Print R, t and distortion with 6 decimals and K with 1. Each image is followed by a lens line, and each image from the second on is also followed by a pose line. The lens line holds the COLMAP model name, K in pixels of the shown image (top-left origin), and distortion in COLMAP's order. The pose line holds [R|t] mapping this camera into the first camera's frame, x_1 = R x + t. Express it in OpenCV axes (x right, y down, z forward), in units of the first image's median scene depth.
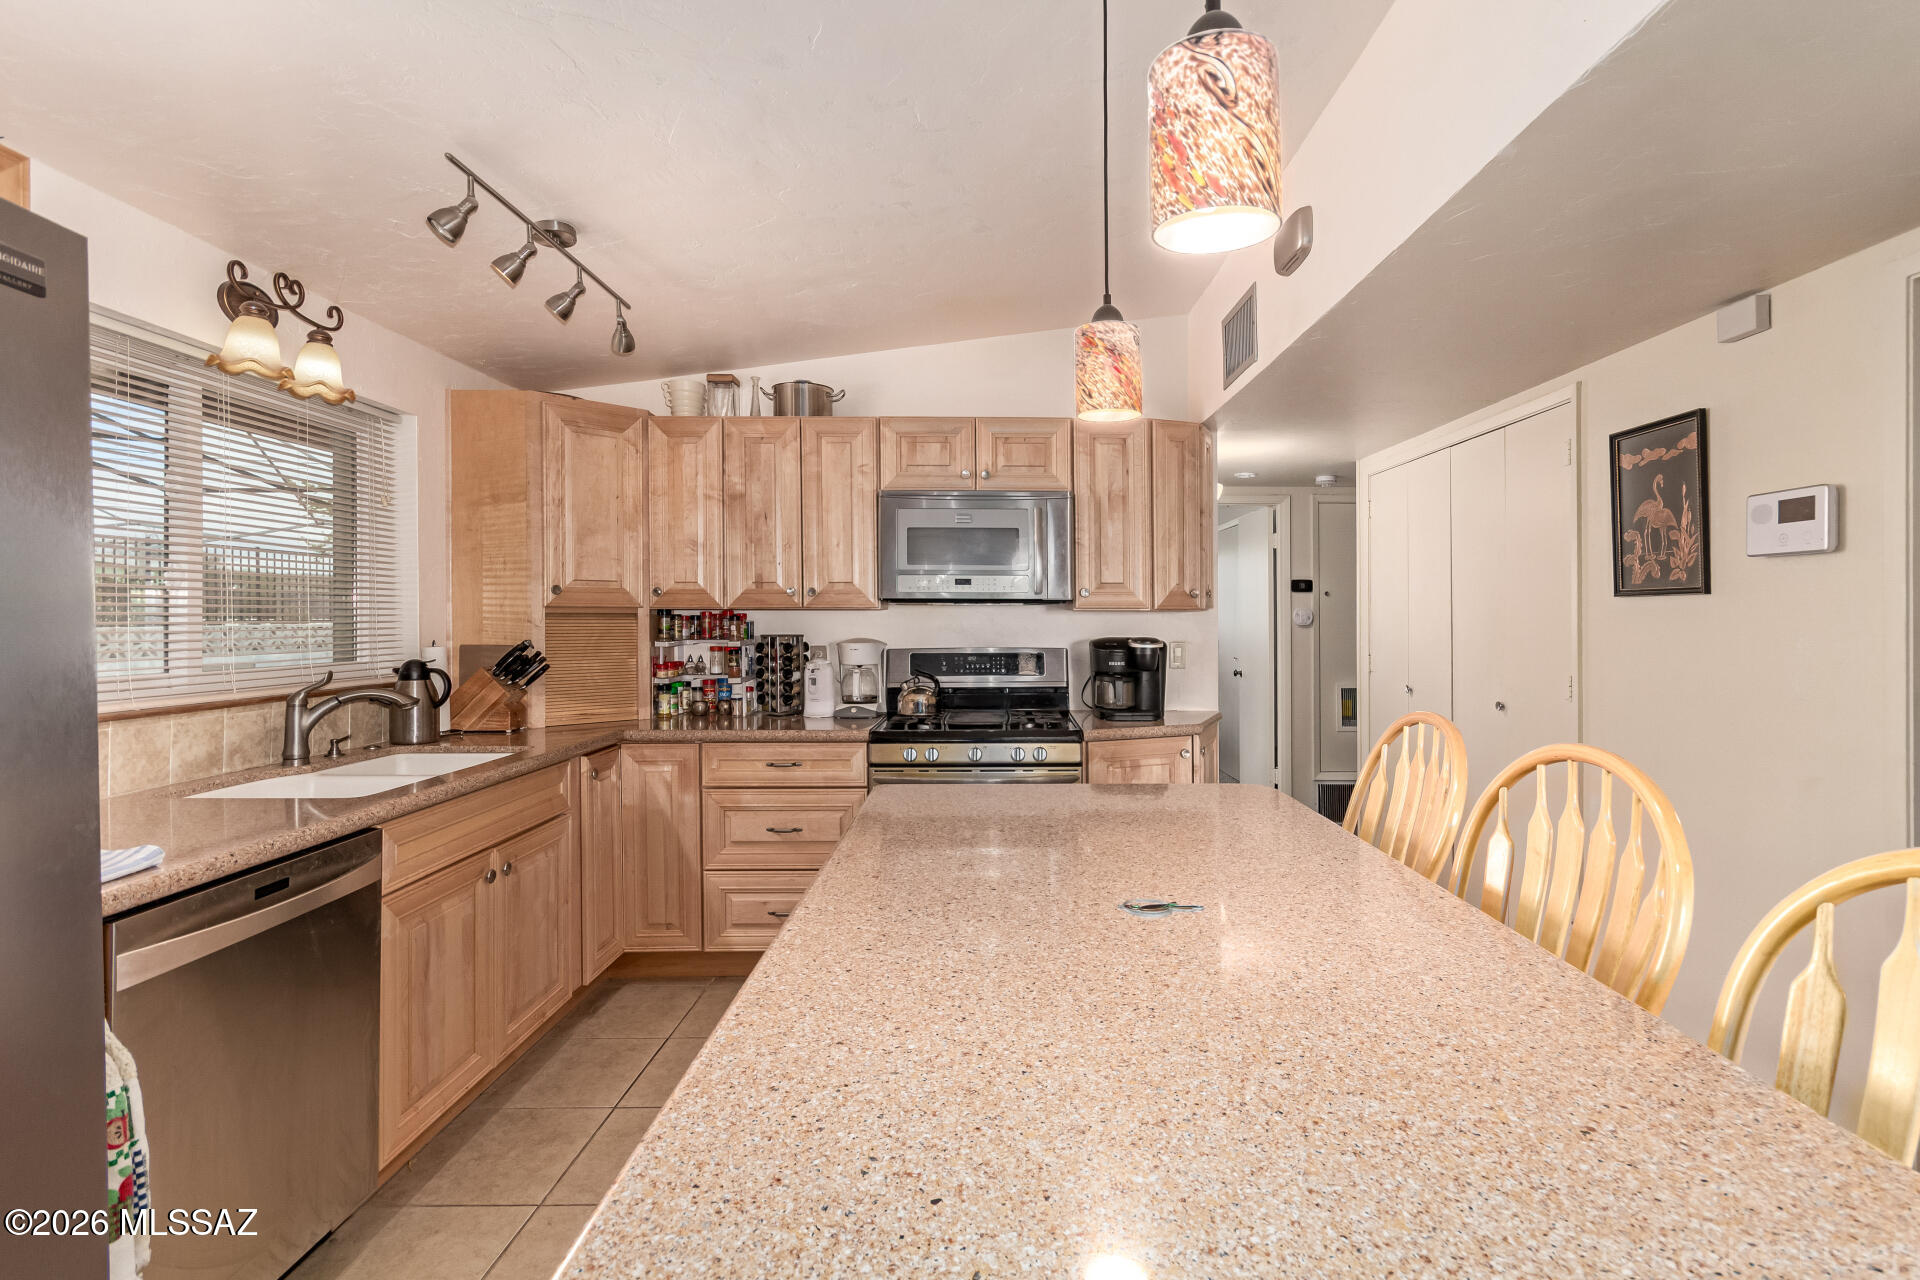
lens RADIAL K [[900.9, 0, 894.5], [0, 900.9, 621.6], [0, 0, 1]] dist [0.005478, 0.000711]
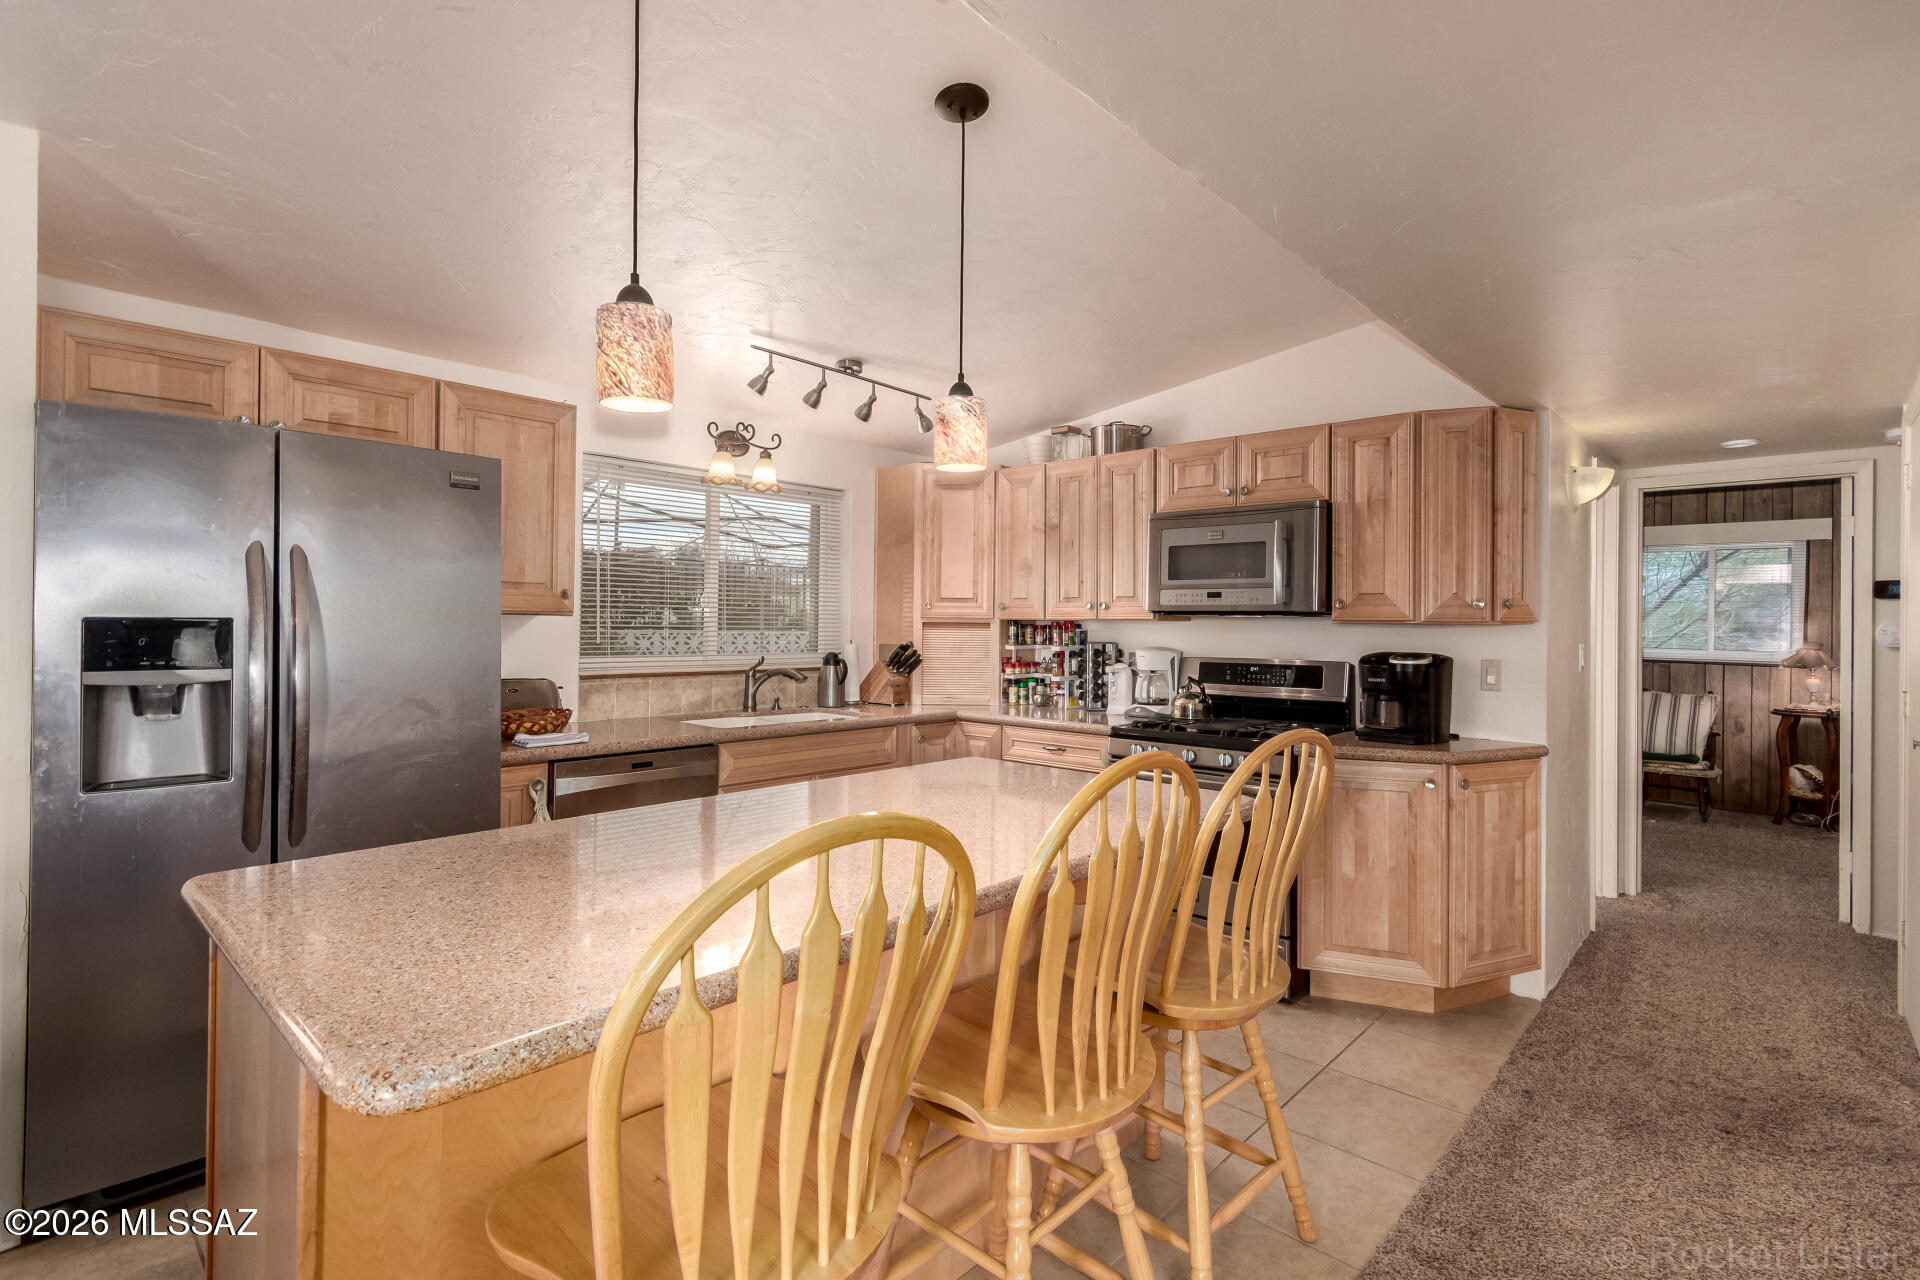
lens RADIAL K [[900.9, 0, 978.1], [0, 900.9, 627.3], [0, 0, 1]] dist [0.005478, 0.000711]
pose [[0.737418, 0.009967, -0.675363, 0.573060], [-0.012375, 0.999923, 0.001245, -0.004269], [0.675324, 0.007440, 0.737484, 0.034965]]
